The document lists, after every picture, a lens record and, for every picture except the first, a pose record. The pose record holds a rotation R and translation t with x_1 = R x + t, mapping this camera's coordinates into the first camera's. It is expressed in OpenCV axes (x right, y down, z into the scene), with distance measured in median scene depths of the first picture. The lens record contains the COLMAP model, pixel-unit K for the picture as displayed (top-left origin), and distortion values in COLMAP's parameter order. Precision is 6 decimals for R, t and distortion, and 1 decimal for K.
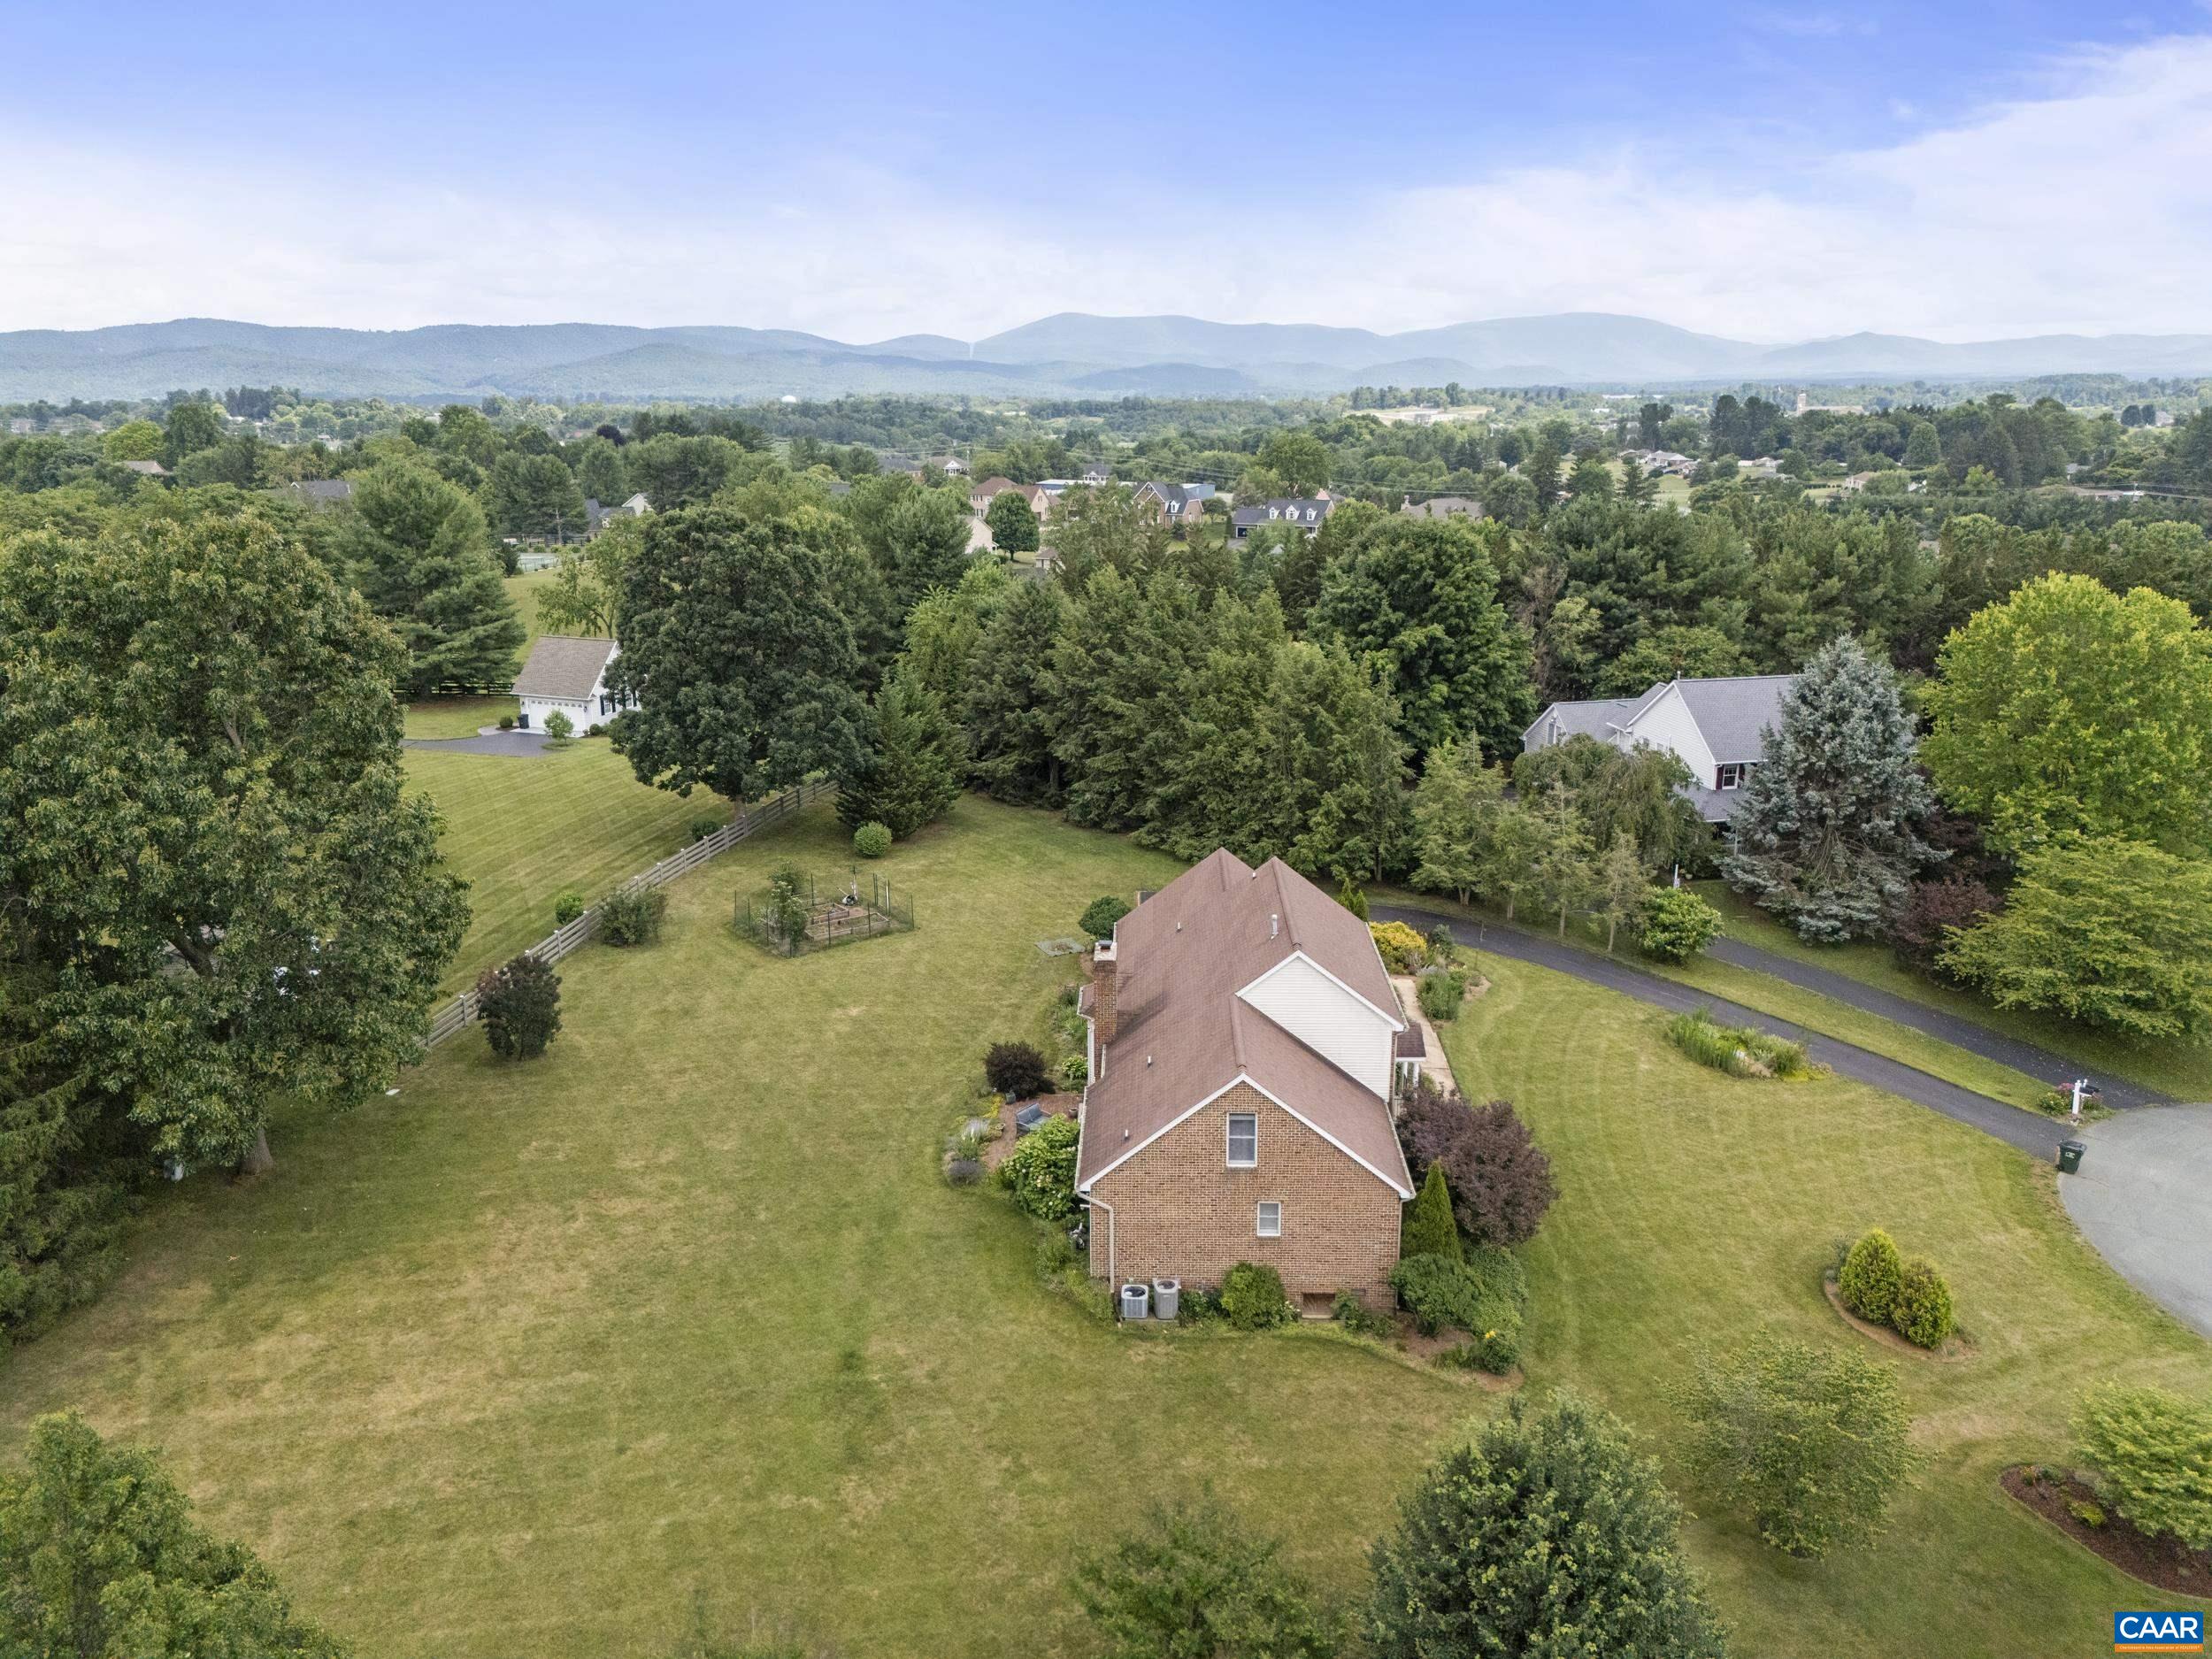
lens RADIAL K [[1682.8, 0, 1050.4], [0, 1682.8, 942.1], [0, 0, 1]] dist [0.100138, -0.115234]
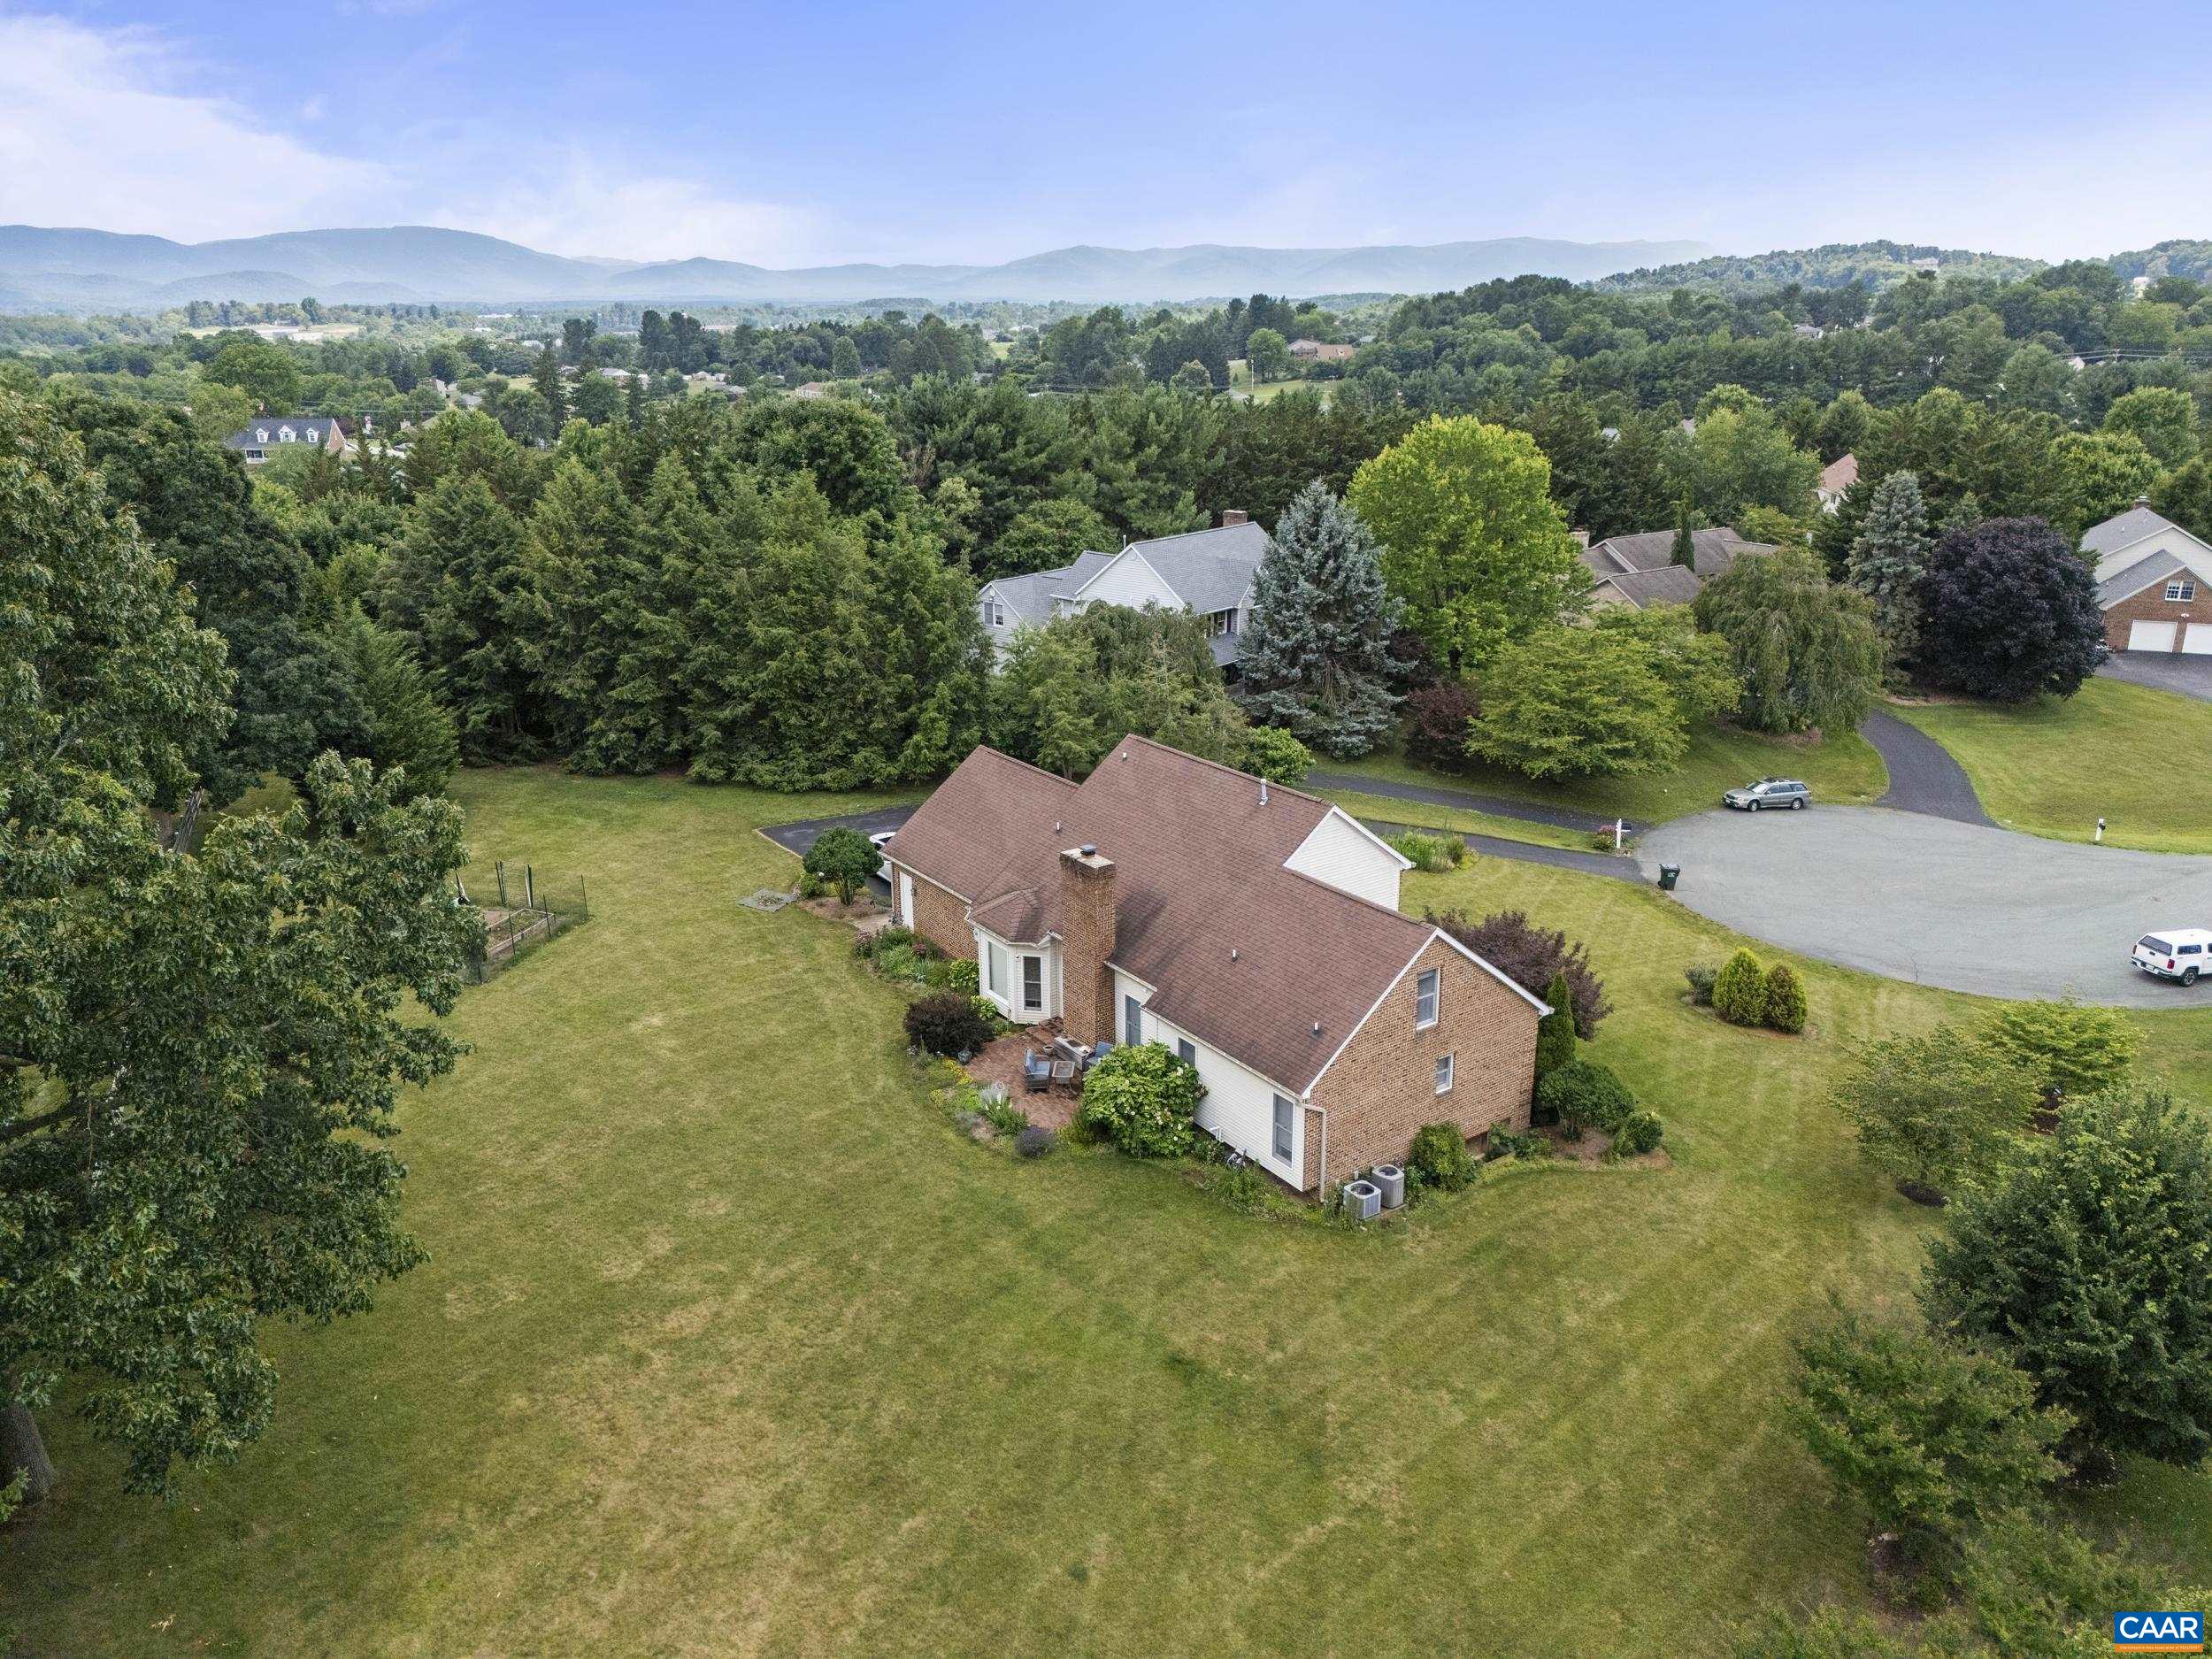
lens RADIAL K [[1682.8, 0, 1050.4], [0, 1682.8, 942.1], [0, 0, 1]] dist [0.100138, -0.115234]
pose [[0.776116, -0.220382, 0.590826, -0.334389], [0.200178, 0.974584, 0.100569, -0.028318], [-0.597973, 0.040217, 0.800507, 0.202622]]
